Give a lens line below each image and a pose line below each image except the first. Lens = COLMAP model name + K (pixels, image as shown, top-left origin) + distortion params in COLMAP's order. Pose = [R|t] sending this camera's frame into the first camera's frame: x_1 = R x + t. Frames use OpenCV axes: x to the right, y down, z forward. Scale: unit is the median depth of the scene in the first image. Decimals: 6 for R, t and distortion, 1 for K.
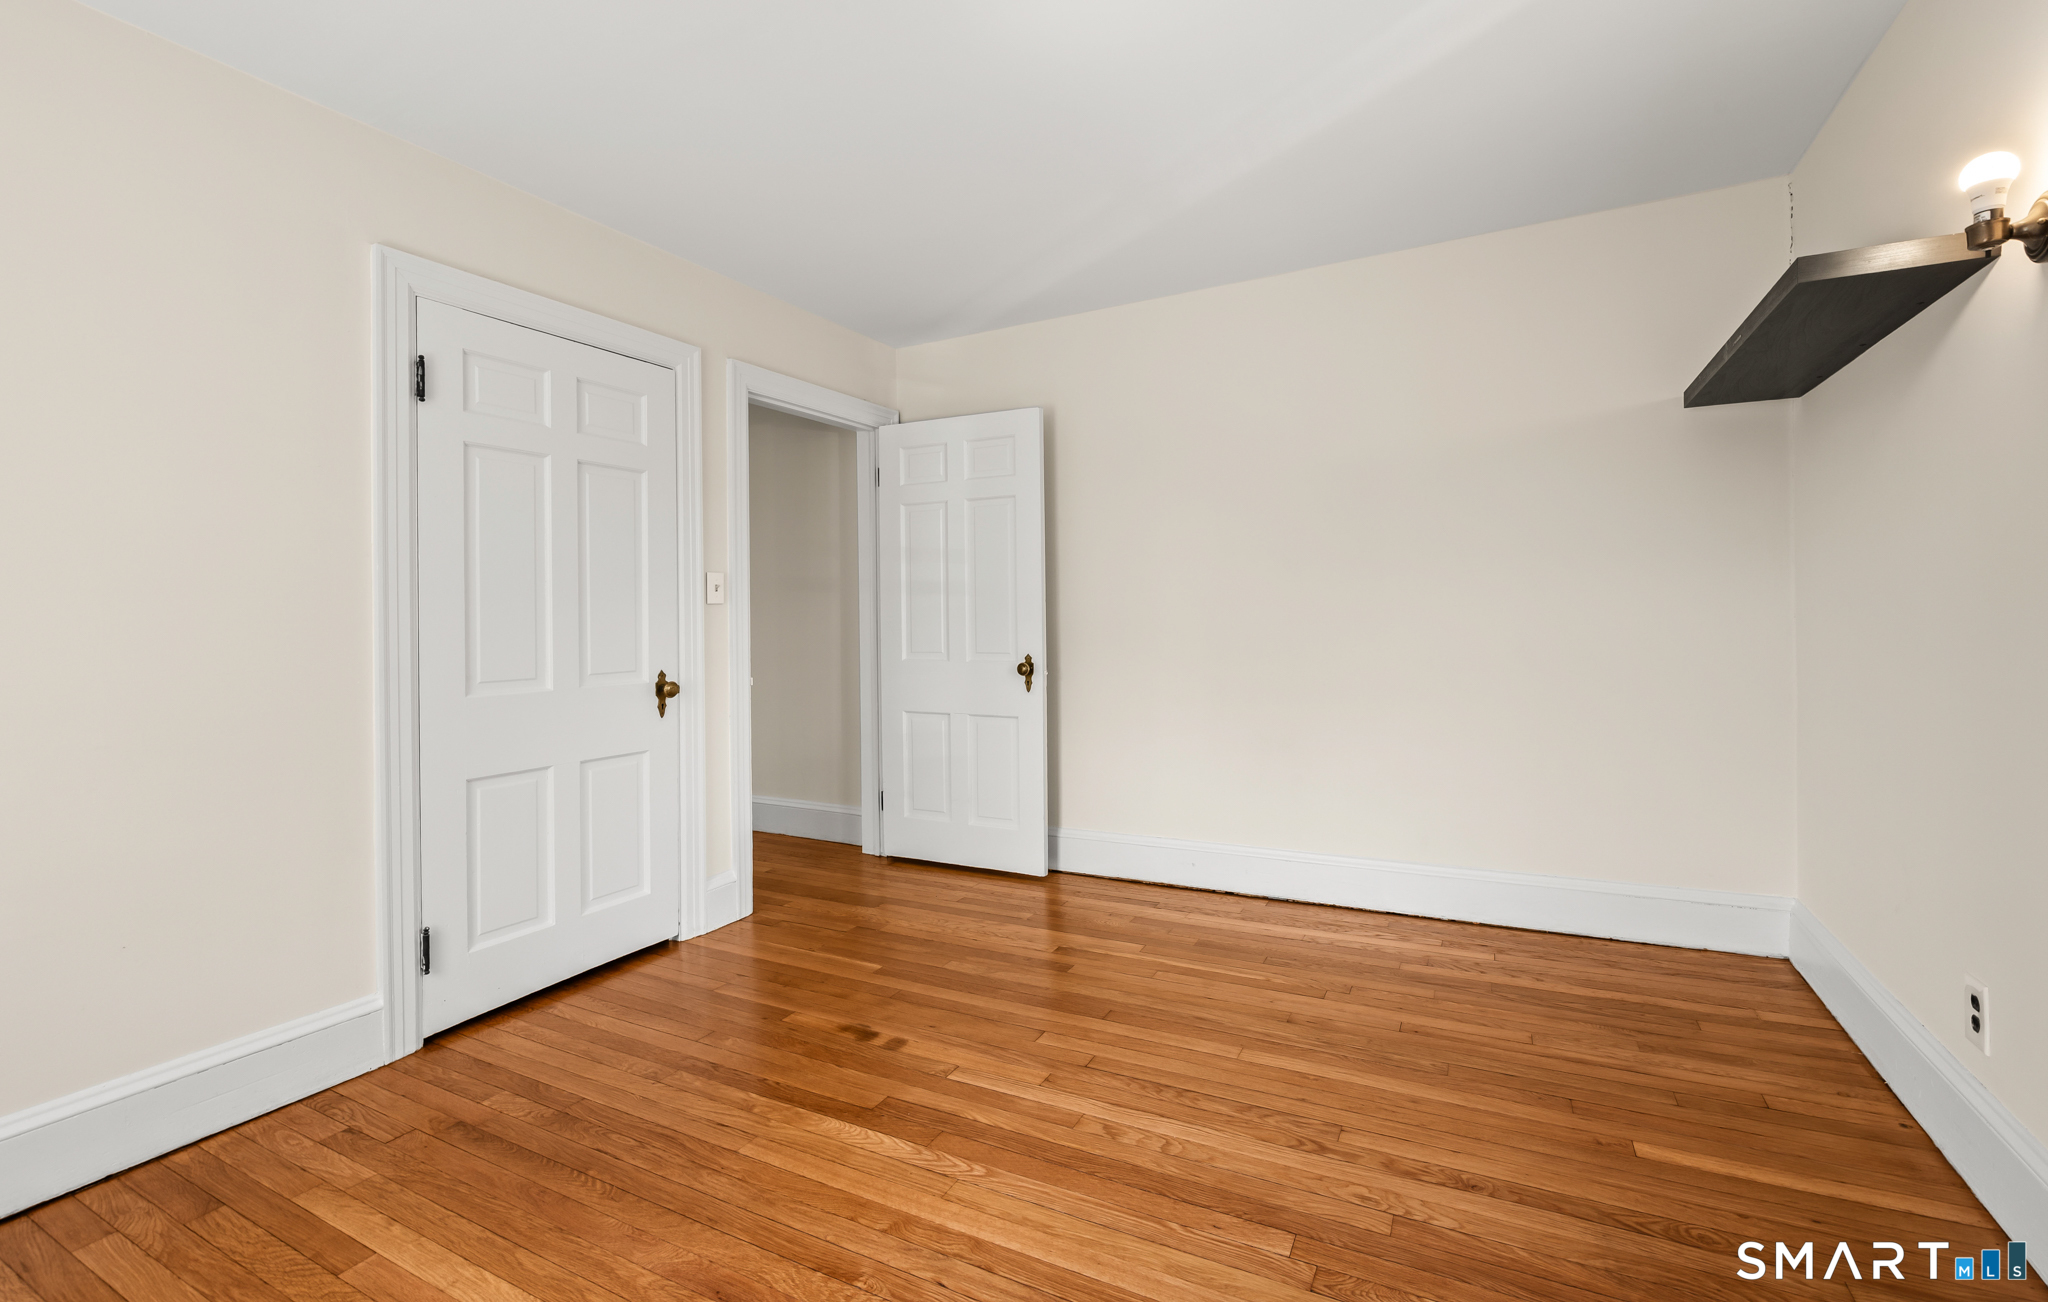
lens RADIAL K [[860.8, 0, 1003.7], [0, 860.8, 623.8], [0, 0, 1]] dist [-0.001763, -0.000618]
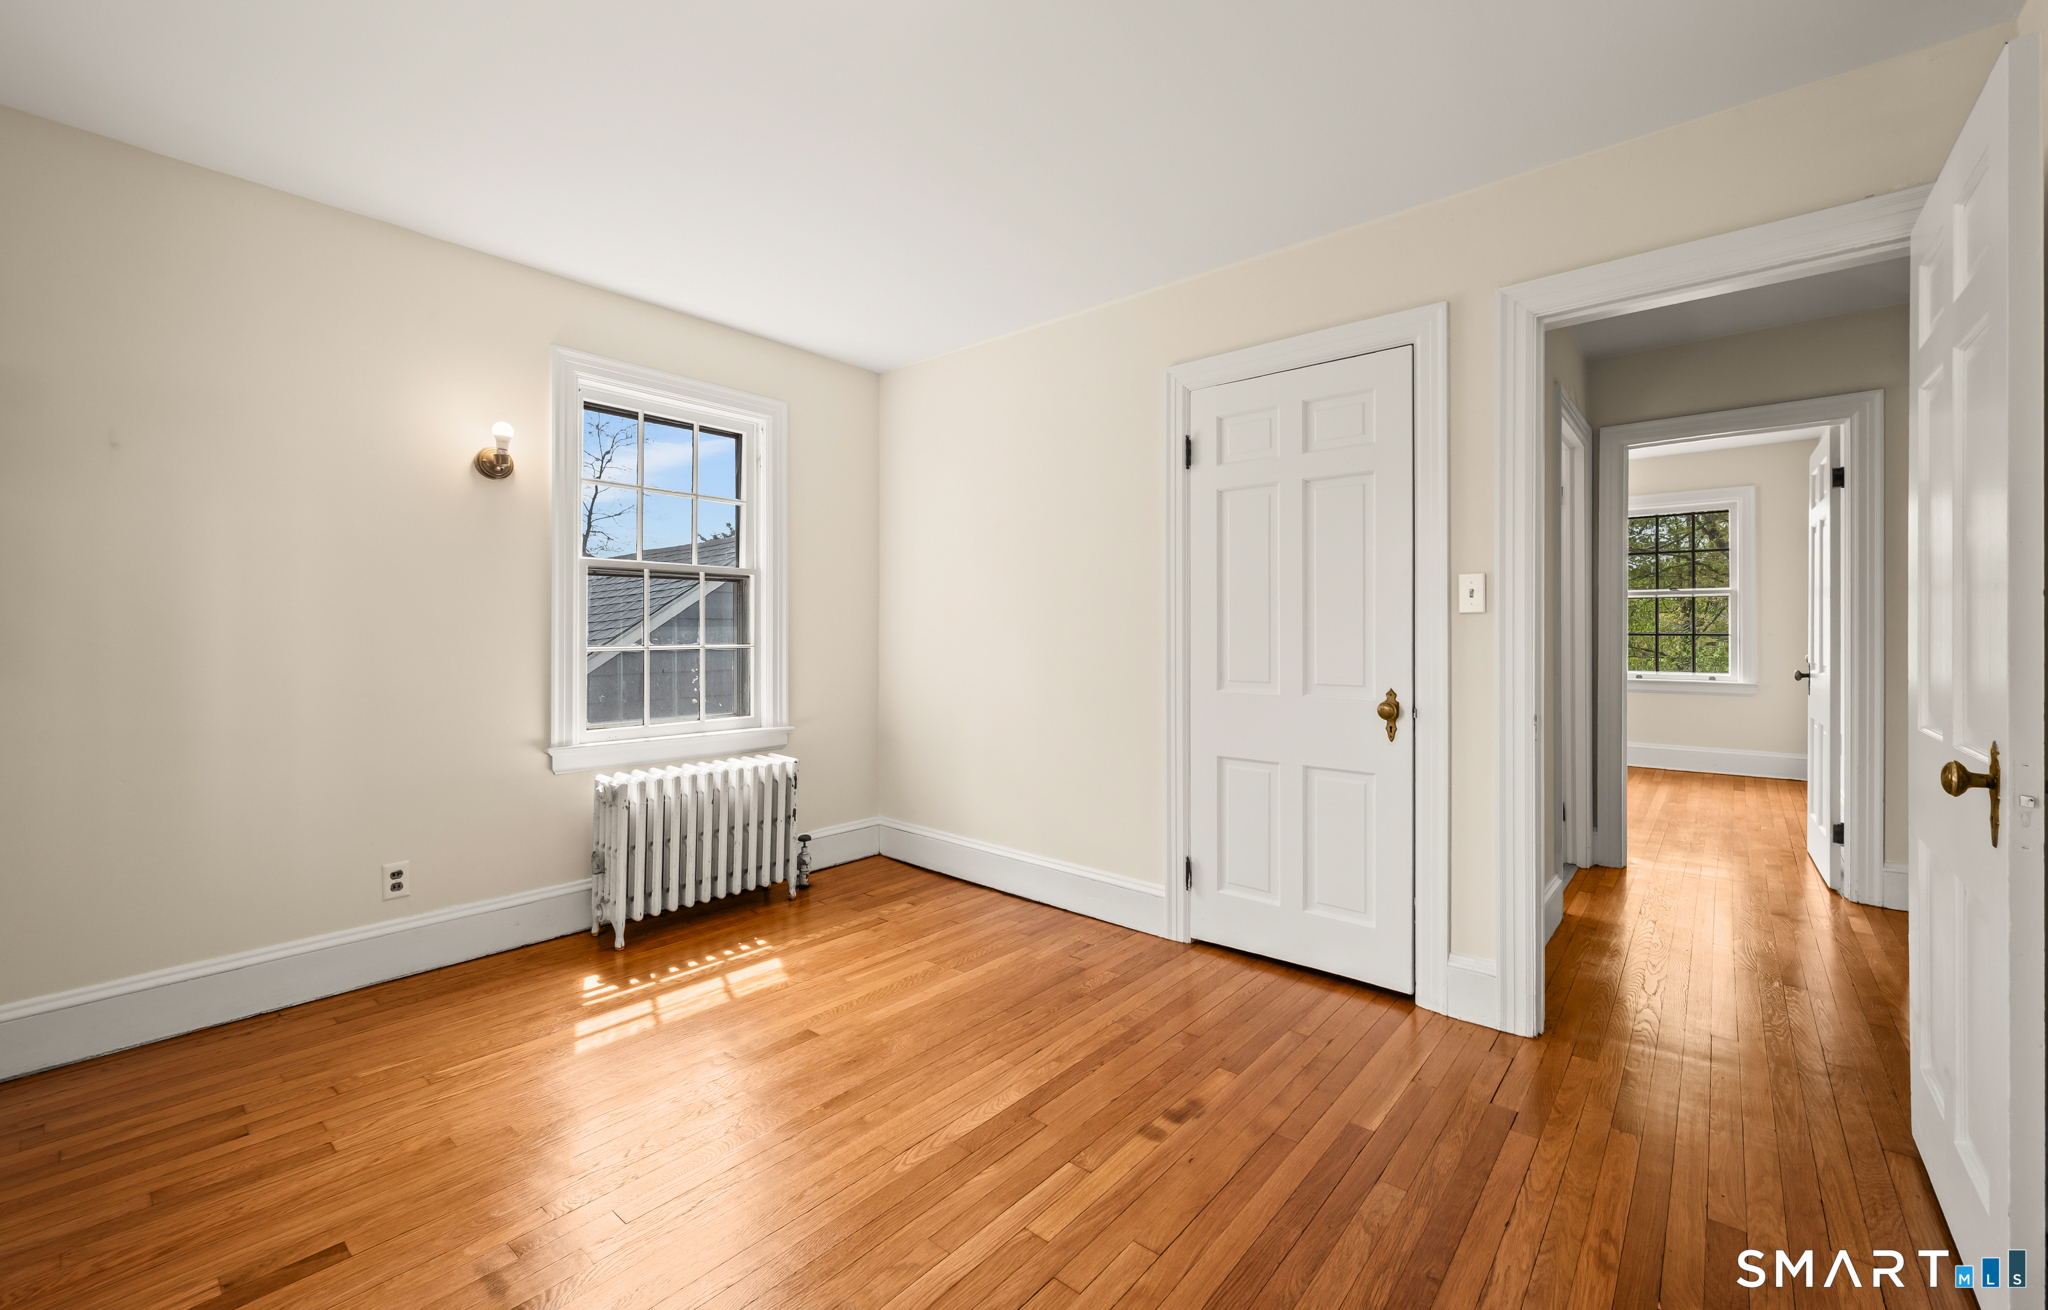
lens RADIAL K [[860.8, 0, 1003.2], [0, 860.8, 631.8], [0, 0, 1]] dist [-0.001763, -0.000618]
pose [[-0.223374, 0.021214, -0.974502, 0.699535], [0.000869, 0.999767, 0.021565, -0.031796], [0.974732, 0.003970, -0.223340, 0.991880]]
